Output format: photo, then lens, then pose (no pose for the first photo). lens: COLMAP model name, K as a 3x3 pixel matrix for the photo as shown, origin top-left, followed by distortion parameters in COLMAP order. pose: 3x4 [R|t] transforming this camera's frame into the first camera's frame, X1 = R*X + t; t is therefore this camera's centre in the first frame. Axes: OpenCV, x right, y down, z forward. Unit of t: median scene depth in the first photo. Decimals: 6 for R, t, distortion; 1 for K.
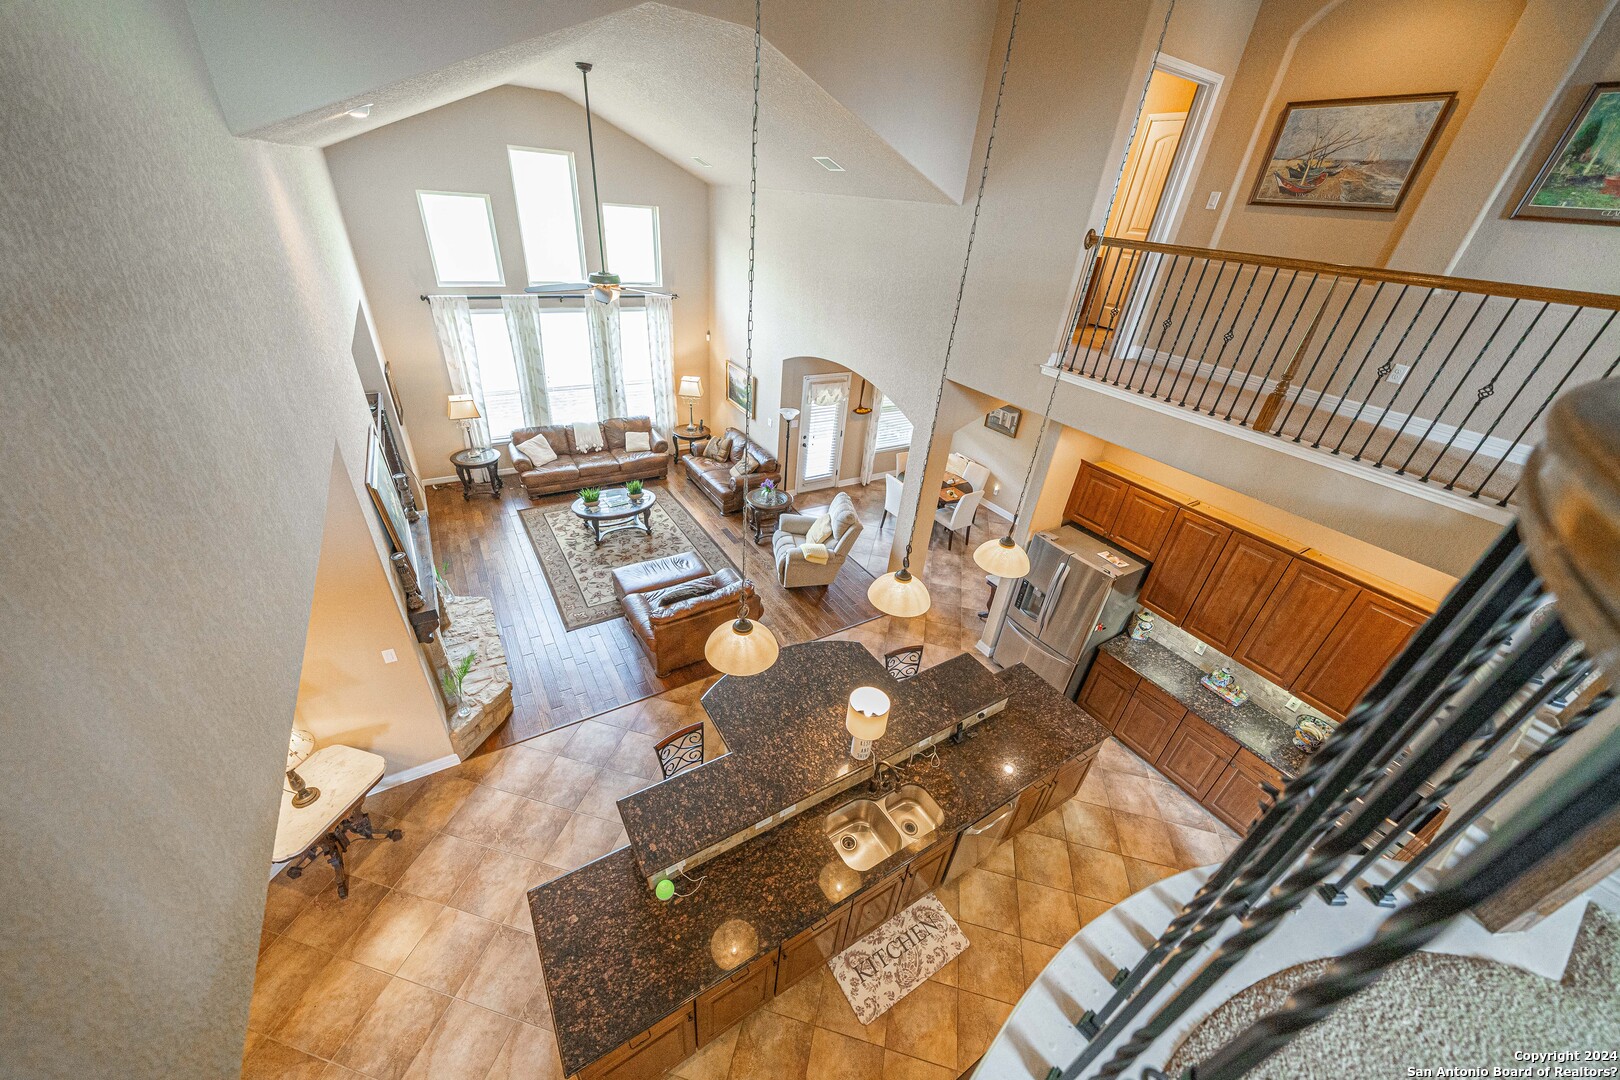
lens RADIAL K [[563.2, 0, 798.9], [0, 563.2, 548.6], [0, 0, 1]] dist [-0.002594, -0.000255]
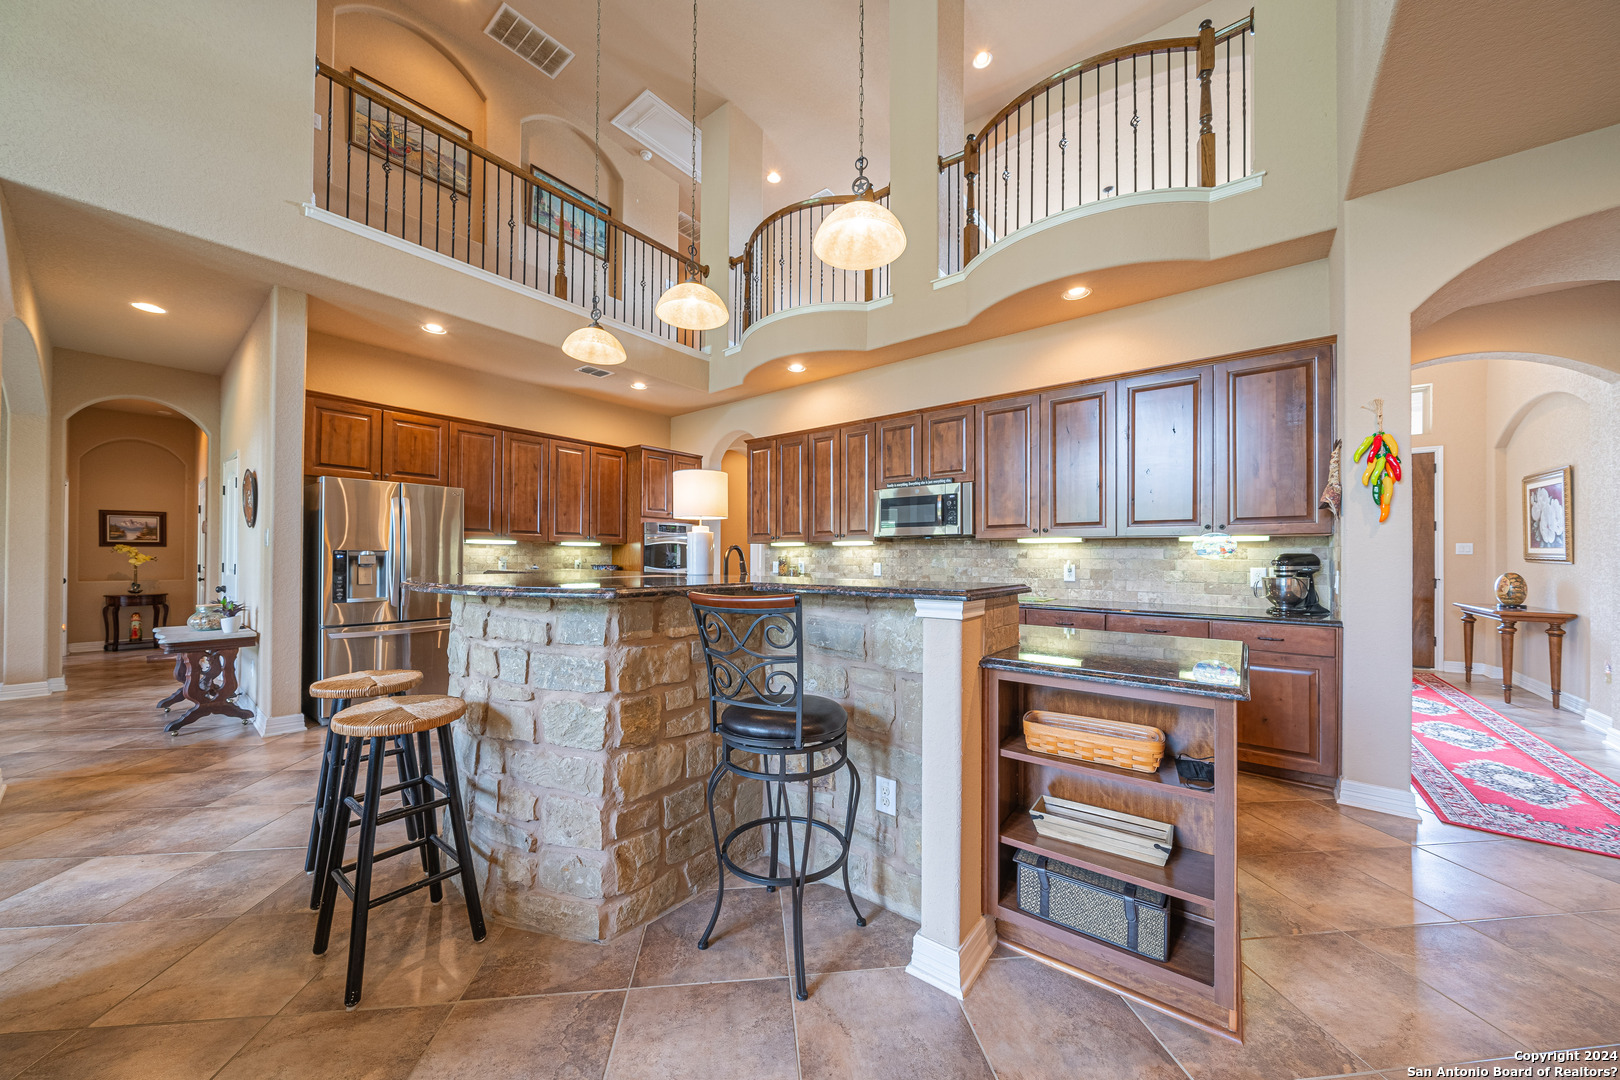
lens RADIAL K [[563.2, 0, 808.8], [0, 563.2, 549.6], [0, 0, 1]] dist [-0.002594, -0.000255]
pose [[-0.355147, -0.057675, 0.933029, -0.340635], [0.464443, 0.855308, 0.229655, 0.138511], [-0.811273, 0.514900, -0.276974, 0.611662]]
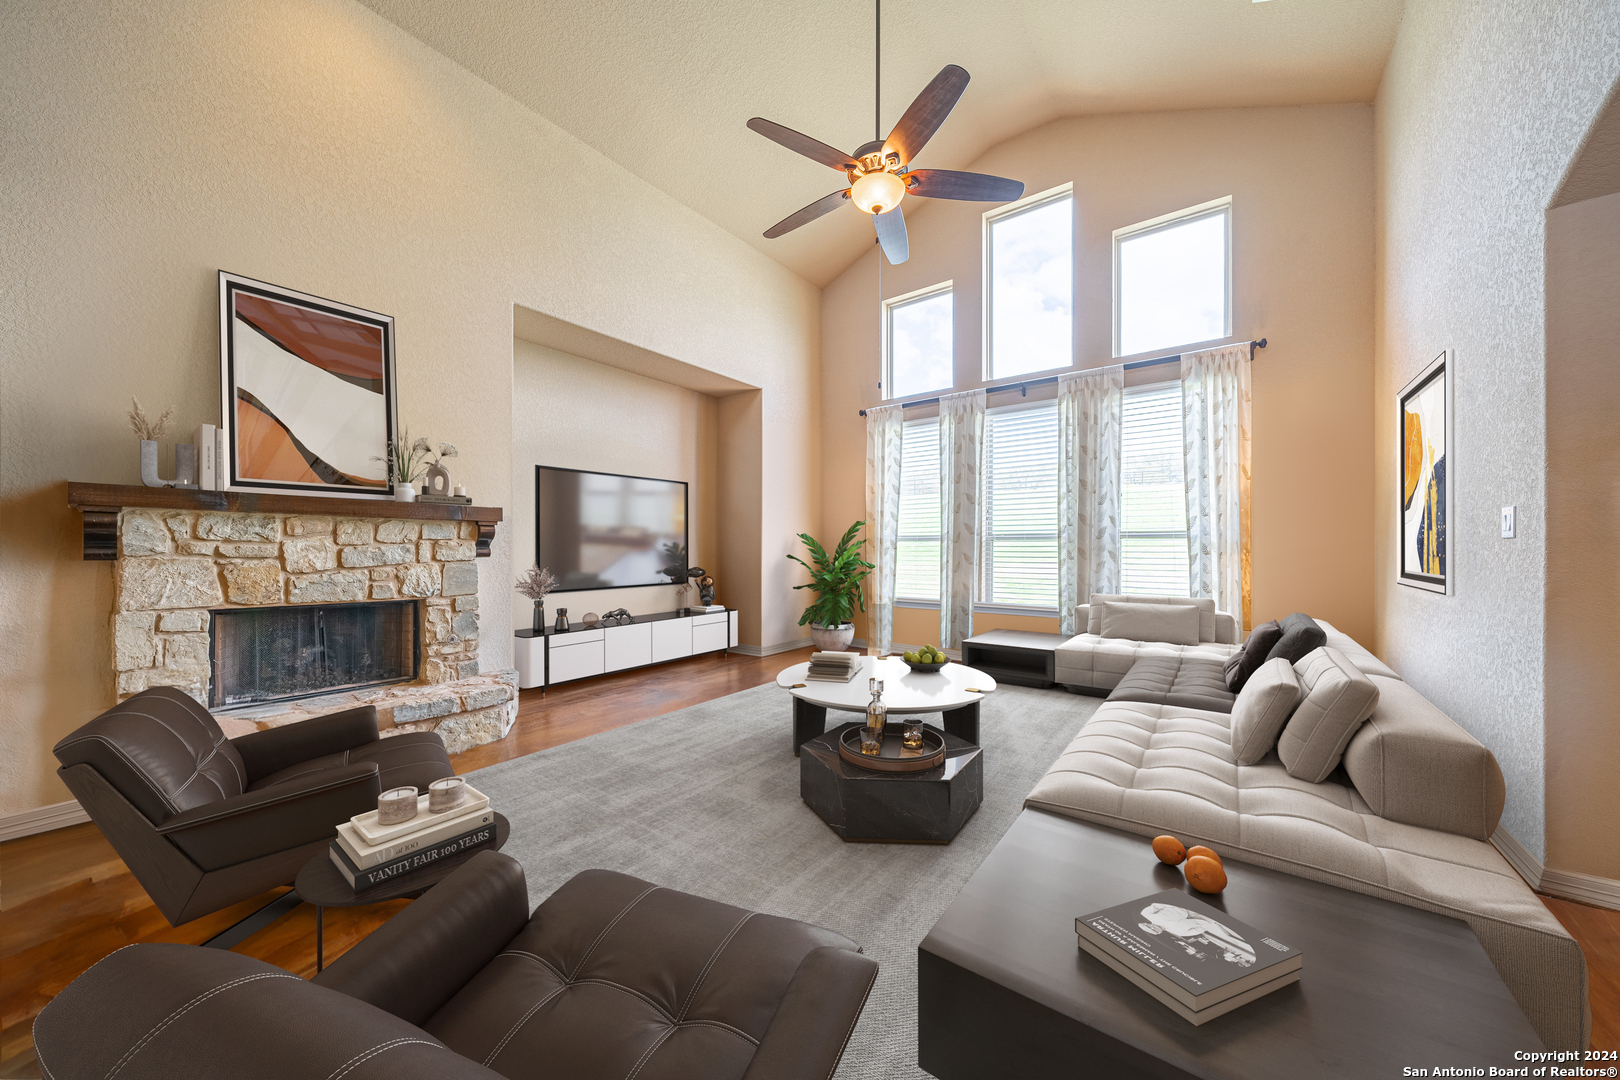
lens RADIAL K [[563.2, 0, 803.6], [0, 563.2, 552.5], [0, 0, 1]] dist [-0.002594, -0.000255]
pose [[0.374584, -0.070103, -0.924539, 0.075422], [-0.462640, 0.850008, -0.251894, -0.017240], [0.803524, 0.522084, 0.285967, 0.927265]]
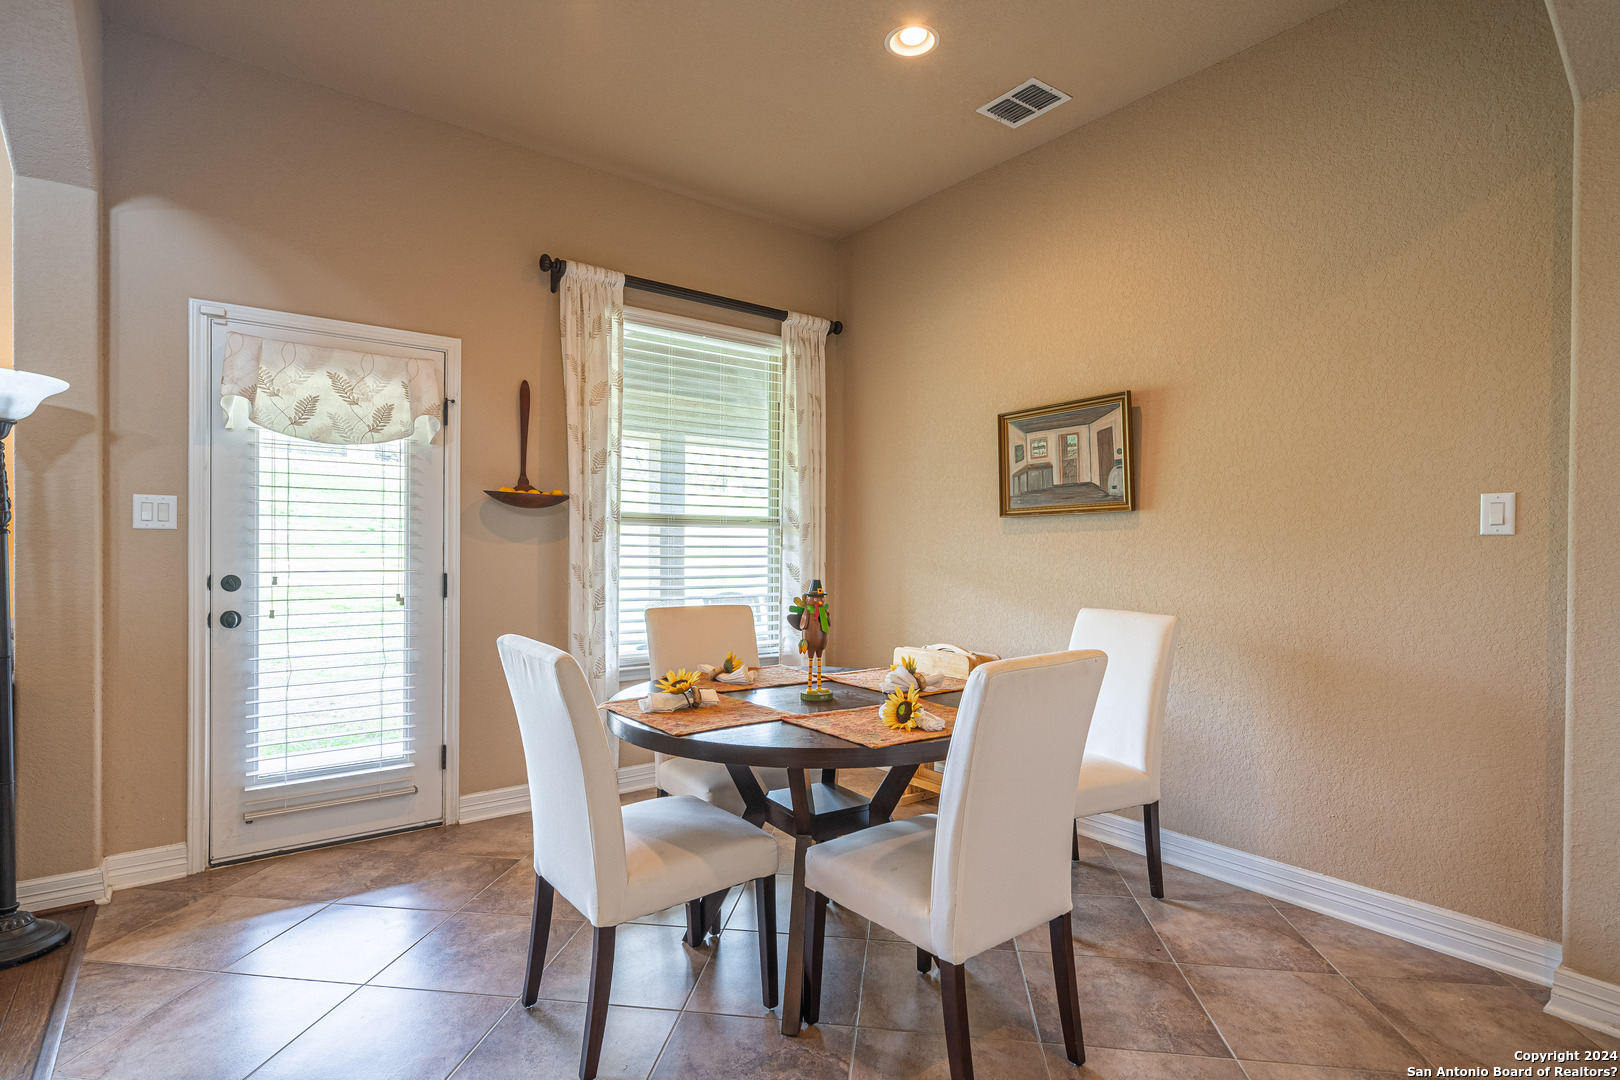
lens RADIAL K [[815.9, 0, 801.5], [0, 815.9, 551.2], [0, 0, 1]] dist [0.003147, 0.000095]
pose [[0.991724, -0.066517, 0.109818, 0.269174], [0.113807, 0.851368, -0.512074, -0.024889], [-0.059434, 0.520334, 0.851892, 0.957188]]
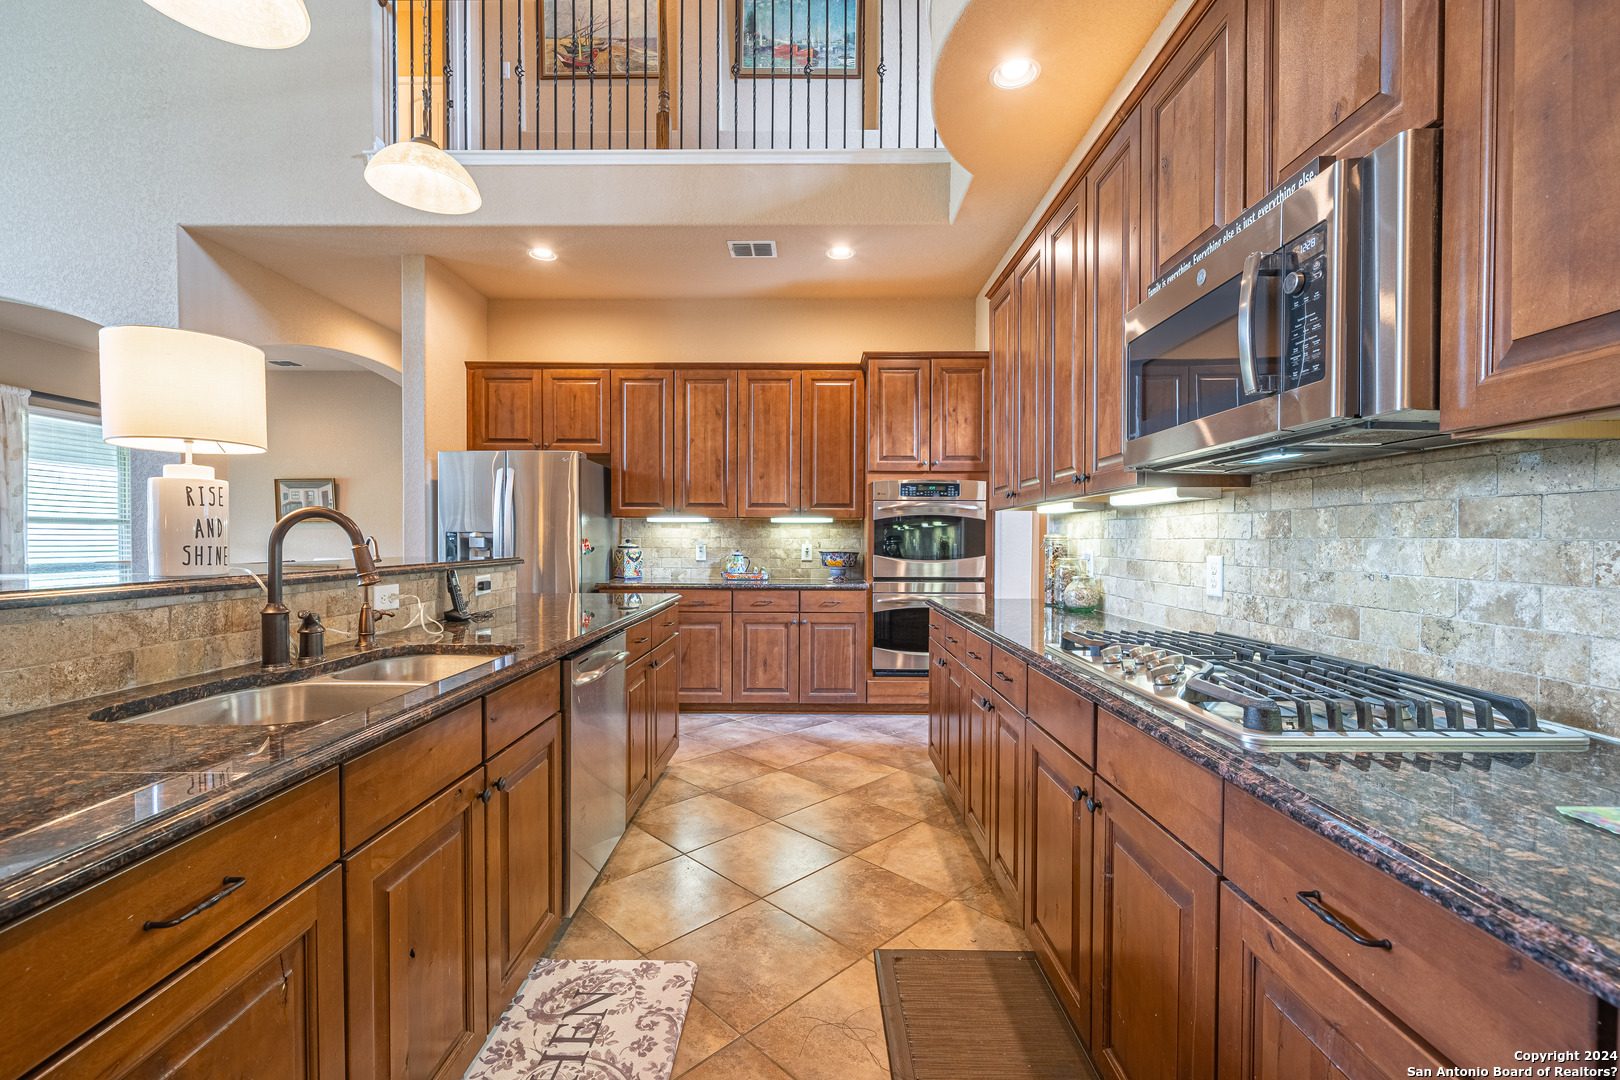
lens RADIAL K [[687.5, 0, 806.0], [0, 687.5, 551.6], [0, 0, 1]] dist [-0.002315, 0.000278]
pose [[0.519730, -0.083213, 0.850269, -0.018804], [0.475202, 0.855237, -0.206770, 0.339423], [-0.709975, 0.511513, 0.484035, 0.327882]]
